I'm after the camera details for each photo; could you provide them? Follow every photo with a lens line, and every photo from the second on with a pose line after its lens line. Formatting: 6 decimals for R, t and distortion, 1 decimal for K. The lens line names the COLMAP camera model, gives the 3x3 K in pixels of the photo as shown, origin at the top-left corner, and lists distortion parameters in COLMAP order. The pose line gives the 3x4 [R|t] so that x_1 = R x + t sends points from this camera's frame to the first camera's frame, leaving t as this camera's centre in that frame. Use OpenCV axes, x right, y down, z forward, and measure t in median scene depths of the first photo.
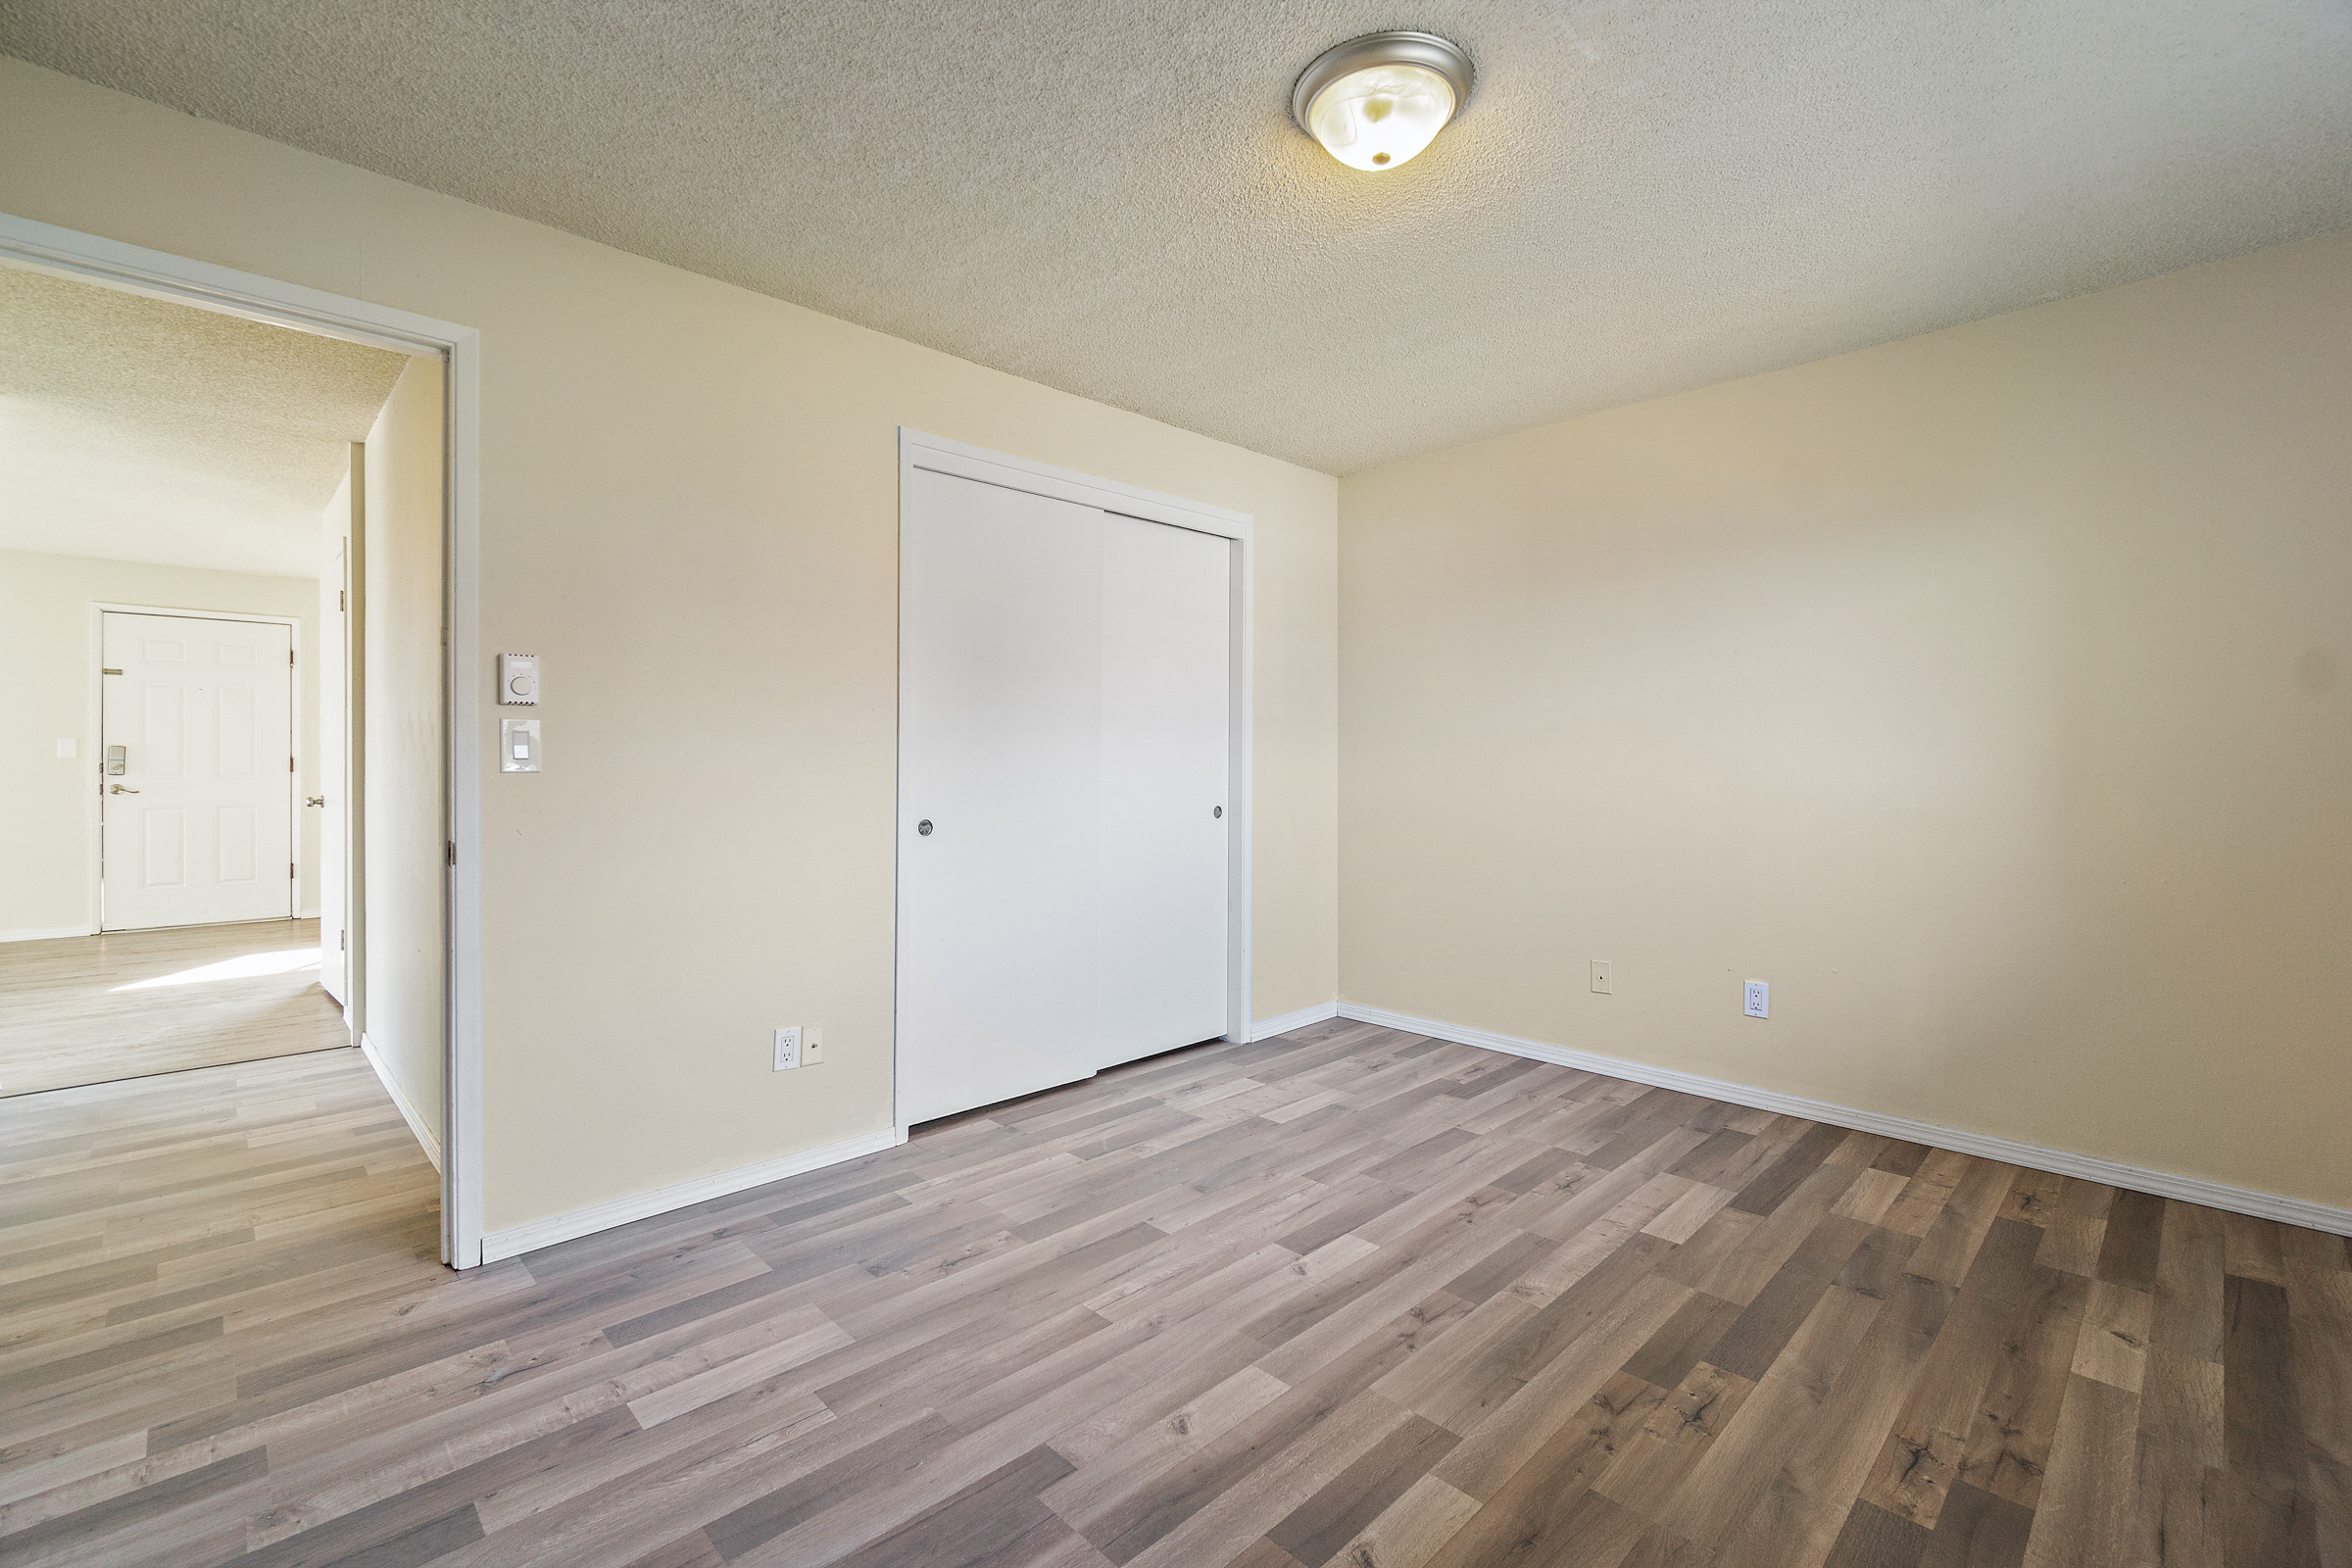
lens RADIAL K [[1019.3, 0, 1168.9], [0, 1019.3, 775.1], [0, 0, 1]] dist [-0.006920, 0.000599]
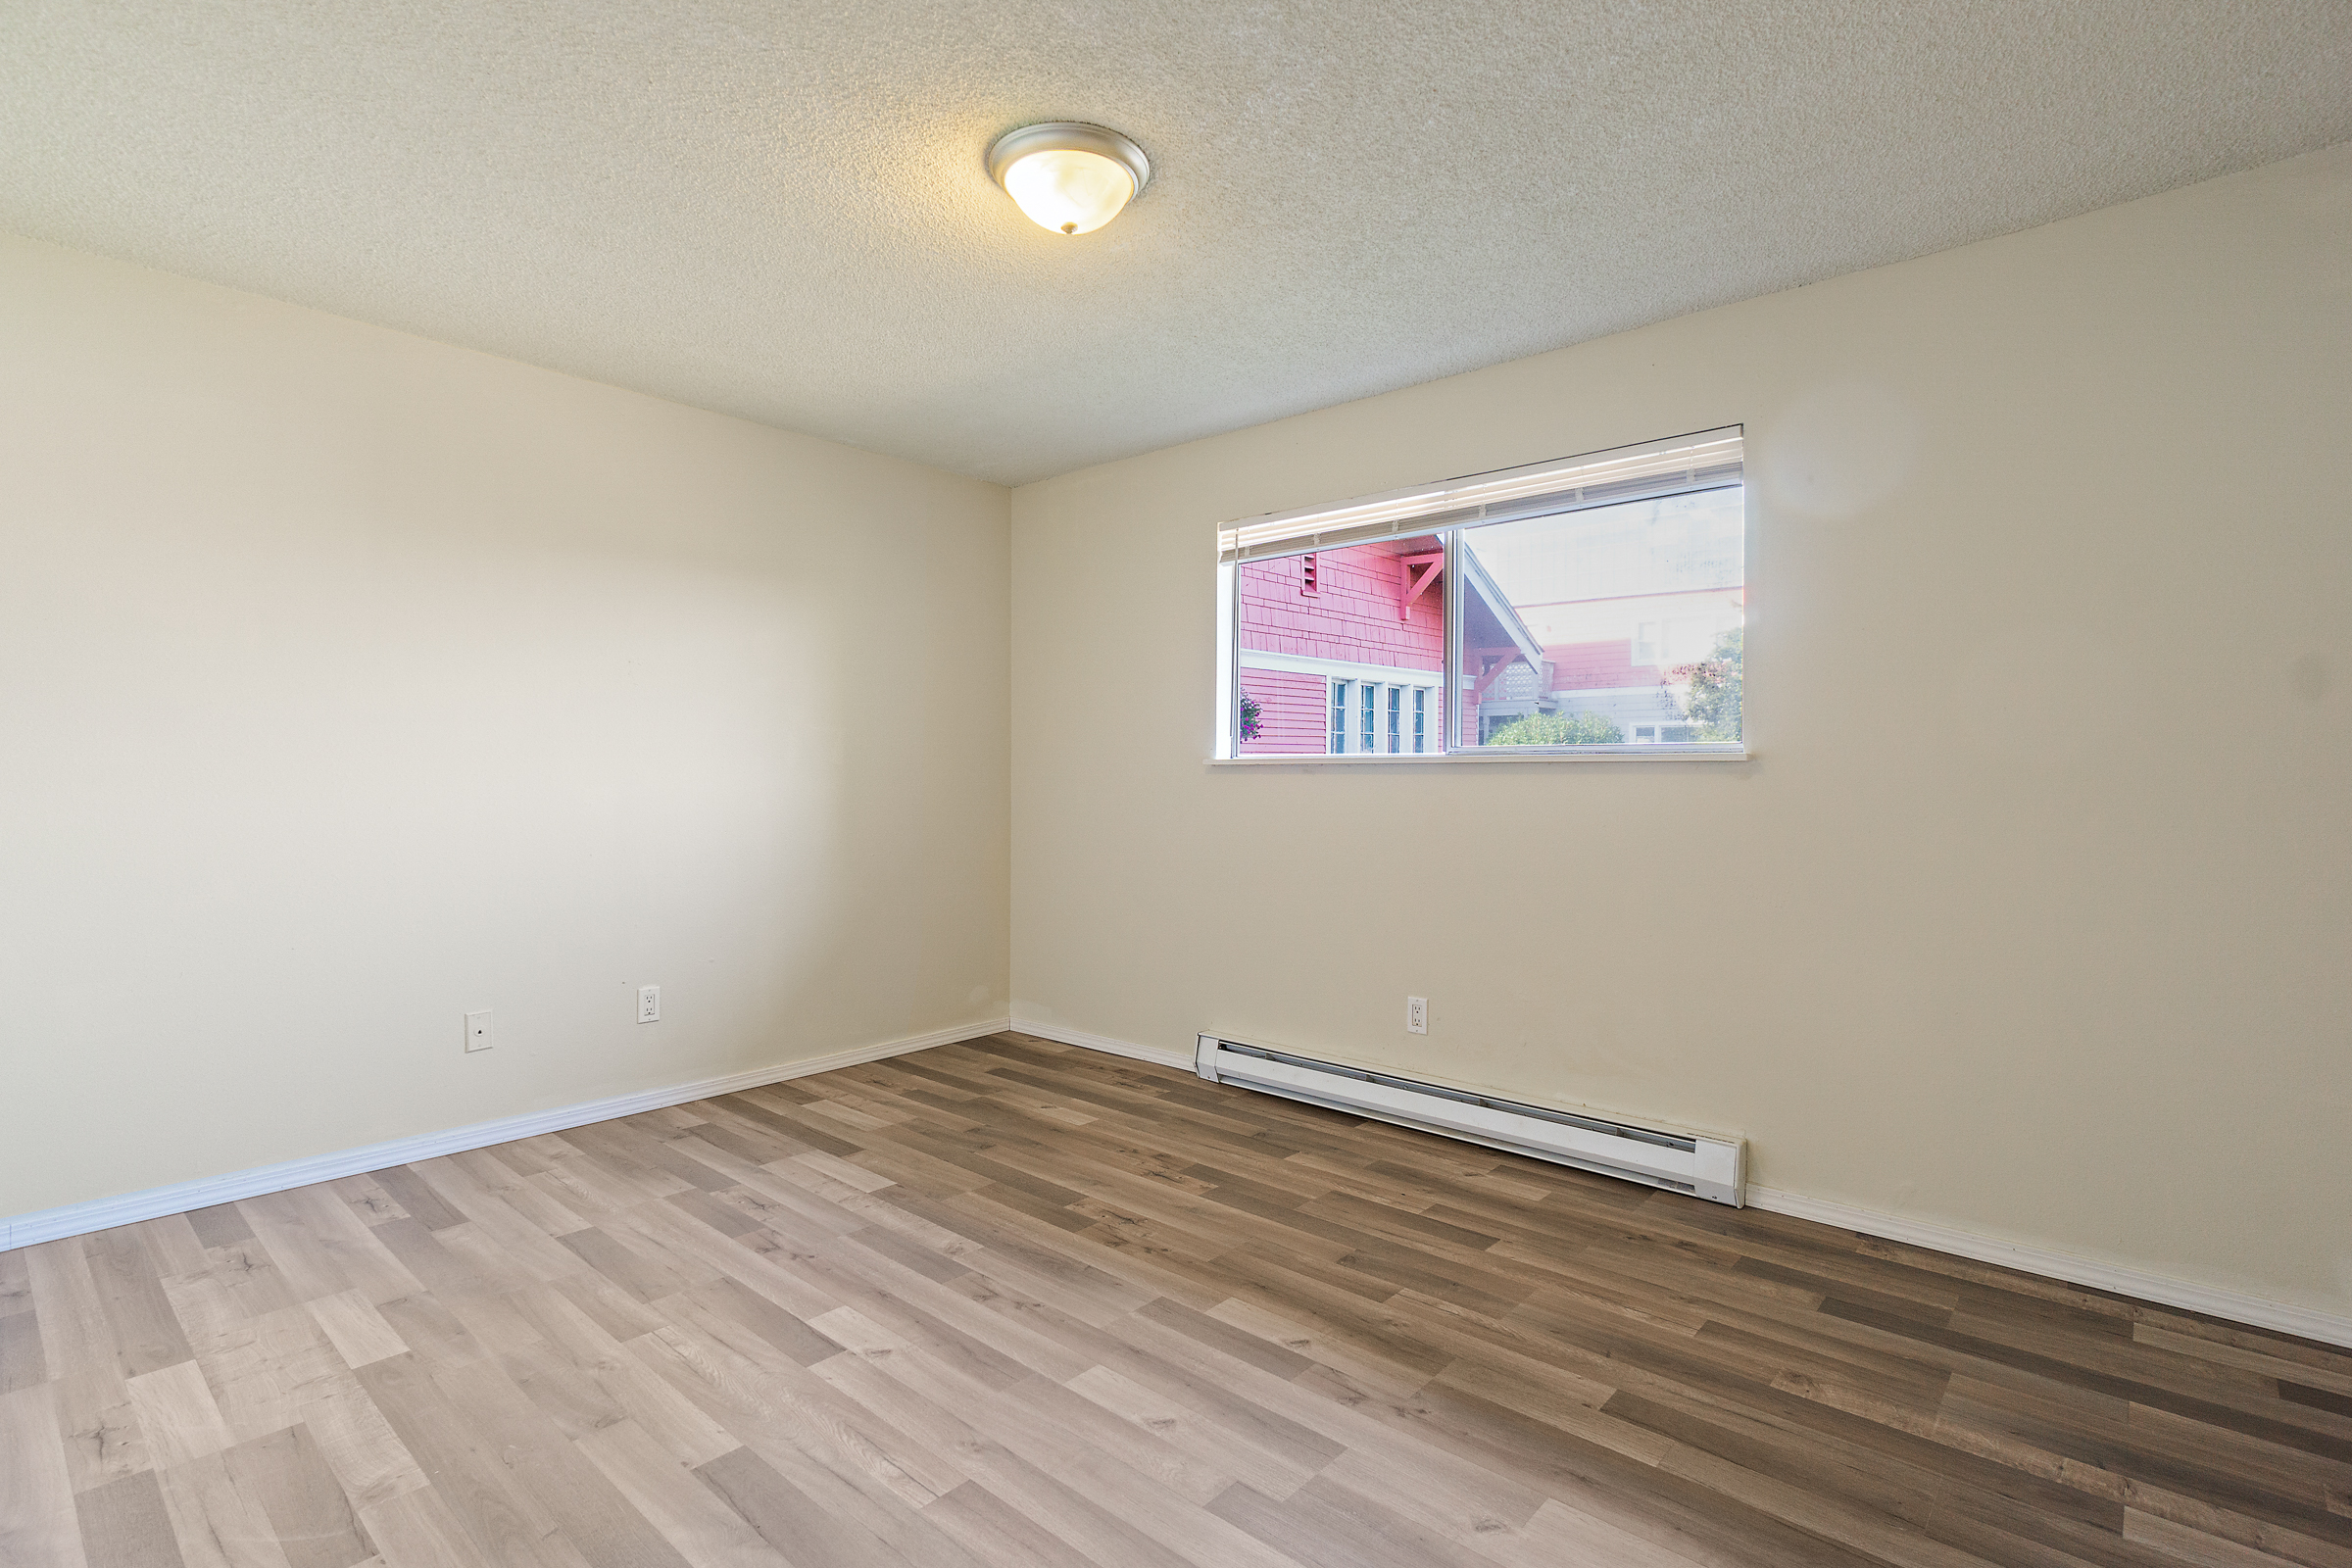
lens RADIAL K [[1096.8, 0, 1176.0], [0, 1096.8, 784.0], [0, 0, 1]] dist [-0.019344, 0.000011]
pose [[-0.075034, -0.008606, 0.997144, -0.702362], [0.012128, 0.999881, 0.009543, -0.006930], [-0.997107, 0.012809, -0.074921, 0.694611]]
